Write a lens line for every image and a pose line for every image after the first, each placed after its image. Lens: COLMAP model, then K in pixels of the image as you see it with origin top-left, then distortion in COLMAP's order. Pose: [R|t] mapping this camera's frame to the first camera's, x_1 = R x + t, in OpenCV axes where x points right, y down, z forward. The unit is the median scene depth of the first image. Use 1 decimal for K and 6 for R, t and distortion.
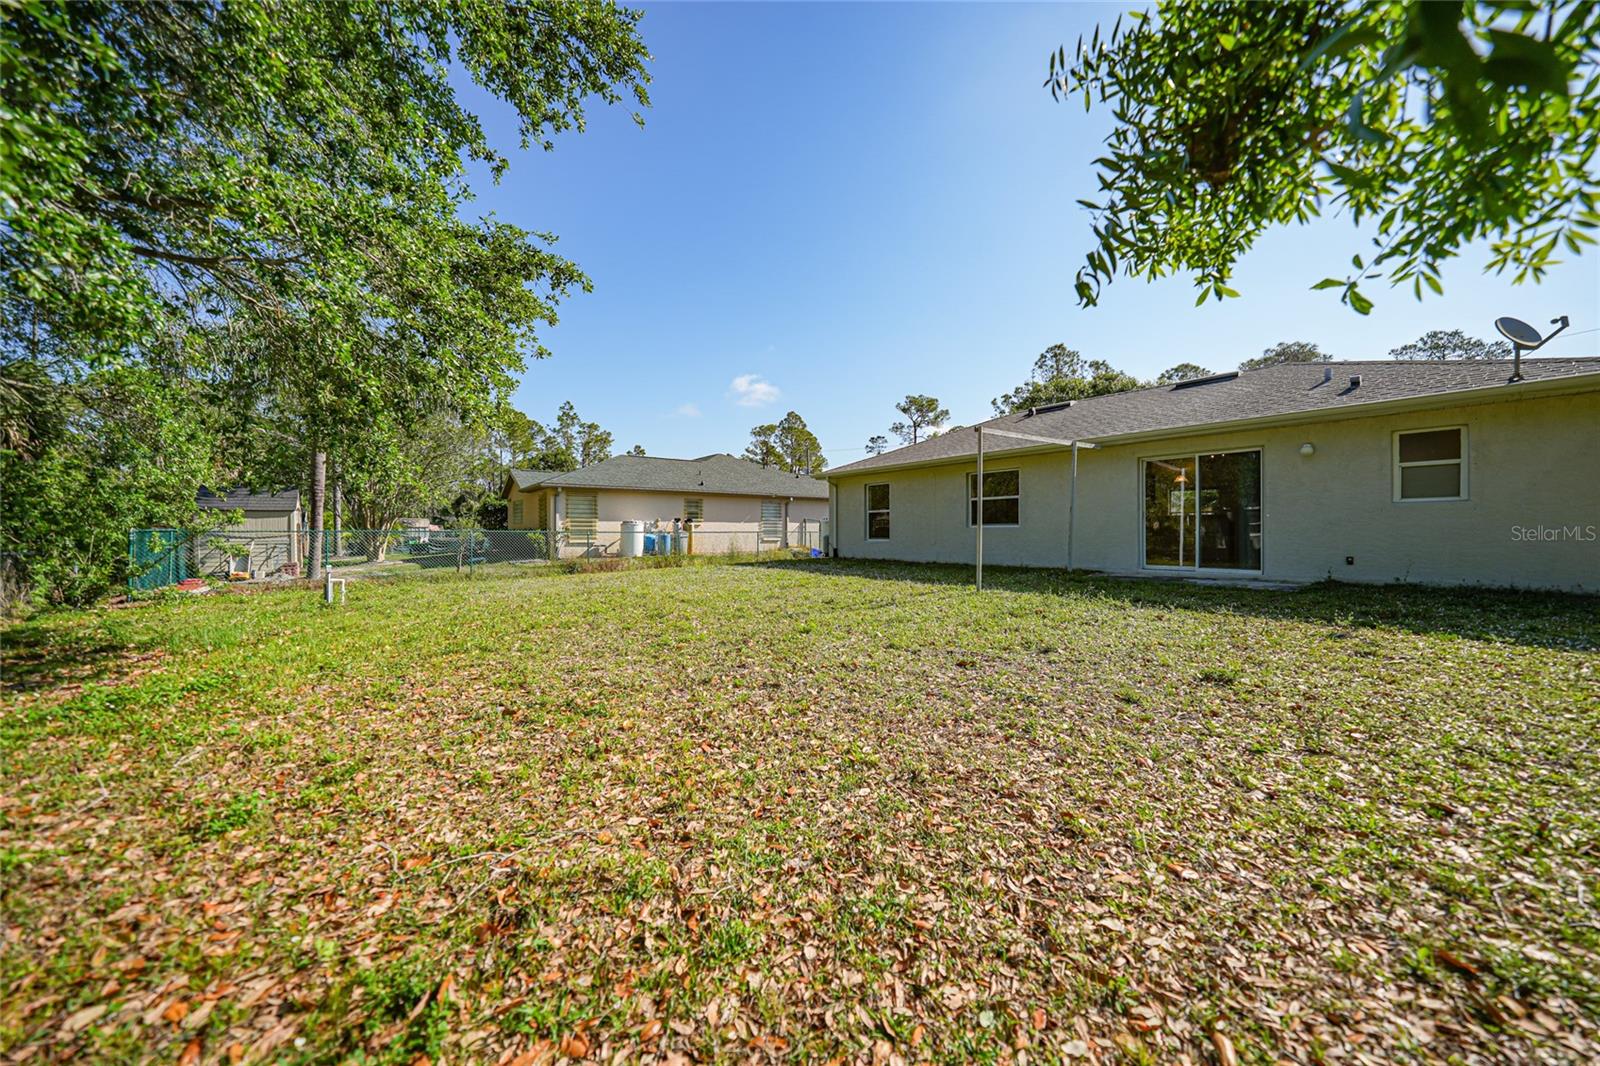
lens RADIAL K [[576.1, 0, 800.0], [0, 576.1, 533.0], [0, 0, 1]] dist [-0.009588, 0.000212]
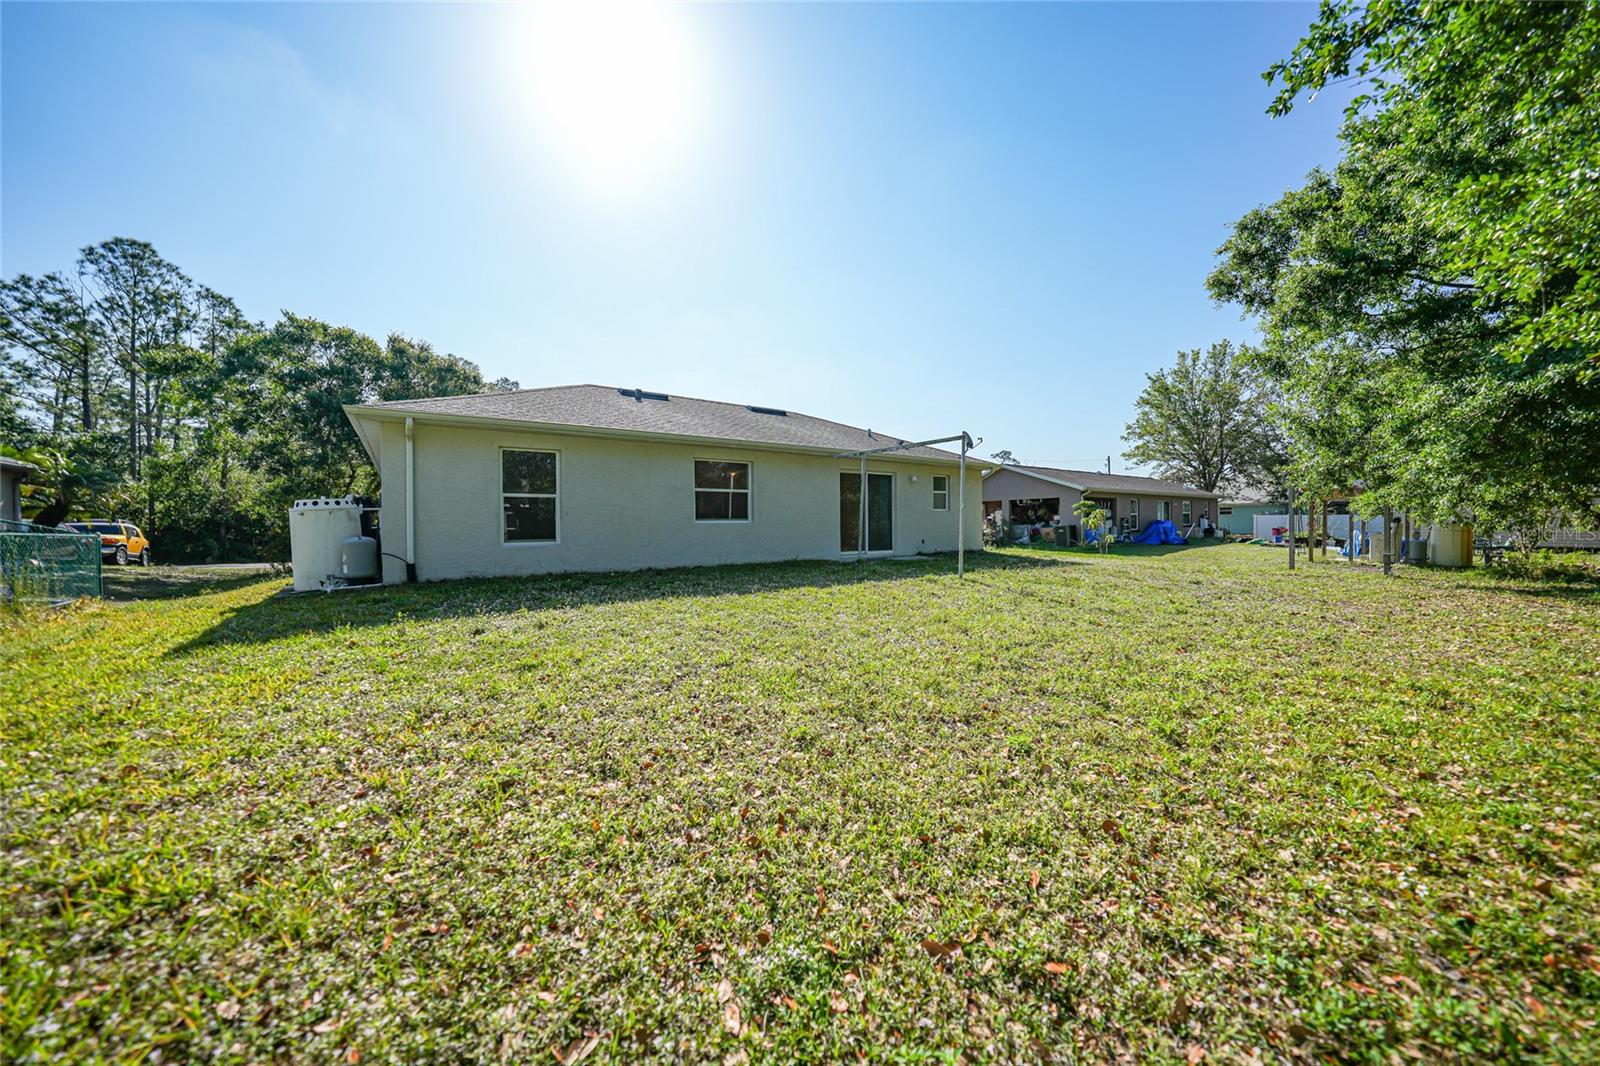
lens RADIAL K [[576.1, 0, 800.0], [0, 576.1, 533.0], [0, 0, 1]] dist [-0.009588, 0.000212]
pose [[-0.014334, -0.002980, 0.999893, -0.696973], [0.016795, 0.999854, 0.003221, 0.007422], [-0.999756, 0.016839, -0.014282, 1.087195]]
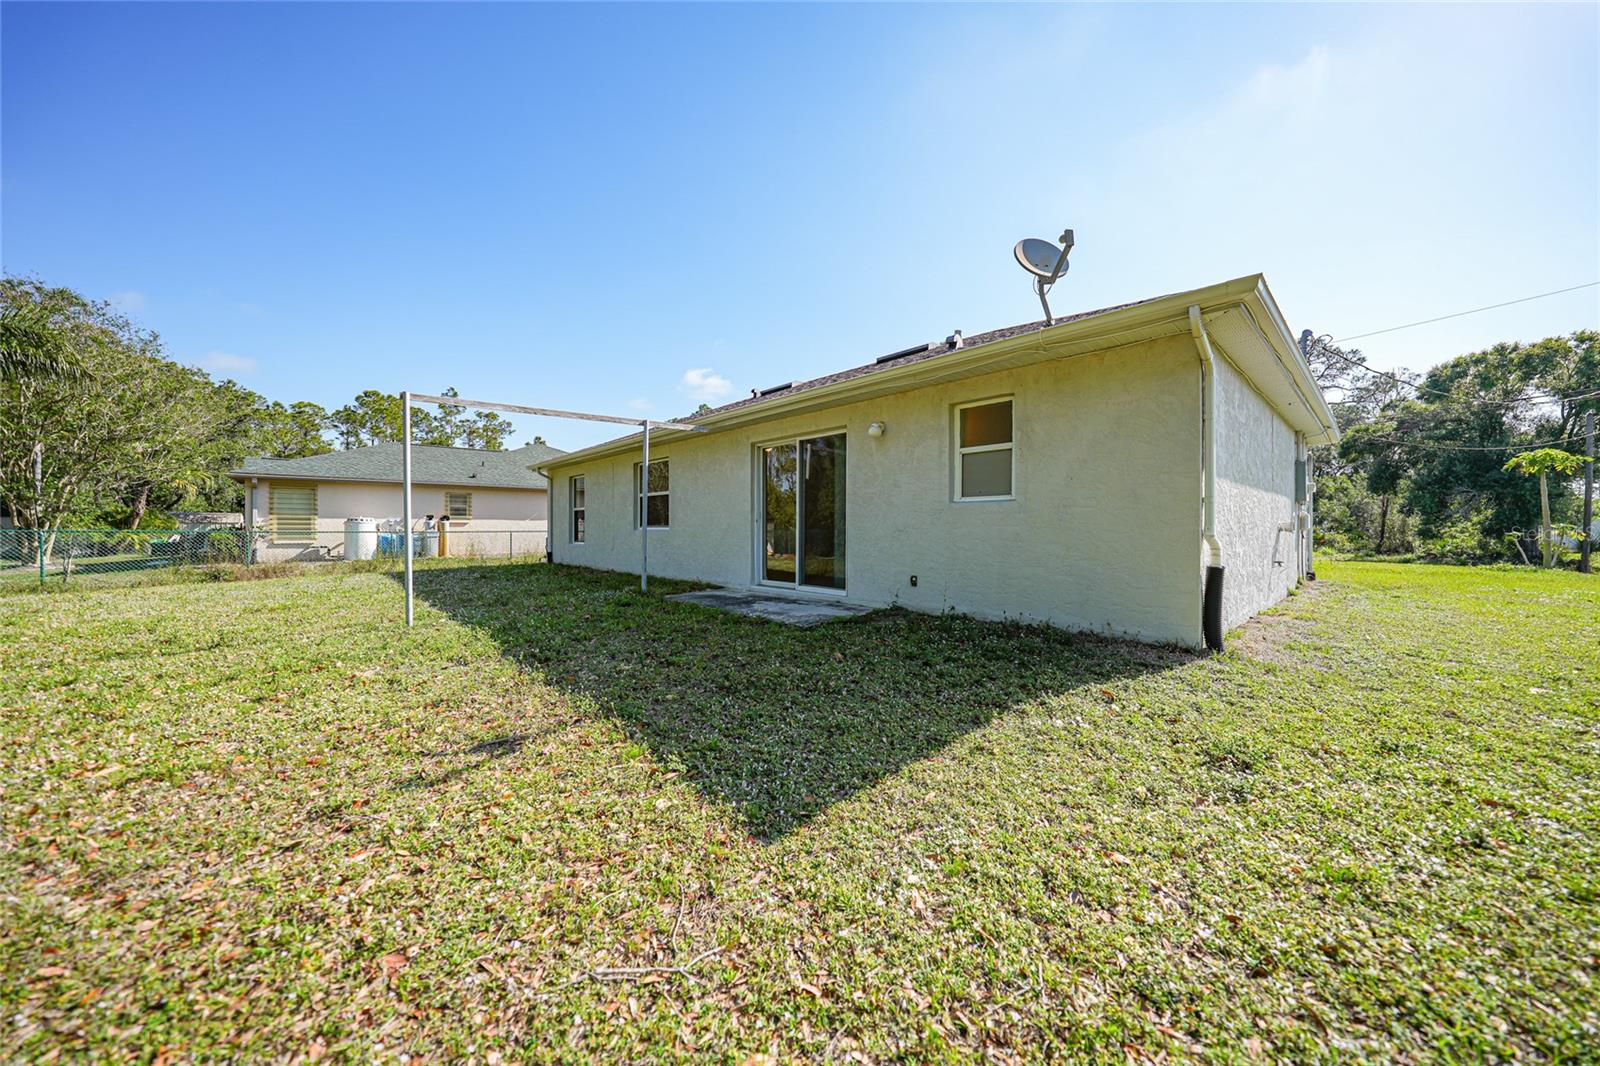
lens RADIAL K [[576.1, 0, 800.0], [0, 576.1, 533.0], [0, 0, 1]] dist [-0.009588, 0.000212]
pose [[0.996510, 0.001939, 0.083452, 0.573189], [-0.002558, 0.999970, 0.007312, -0.013904], [-0.083435, -0.007500, 0.996485, 0.205774]]
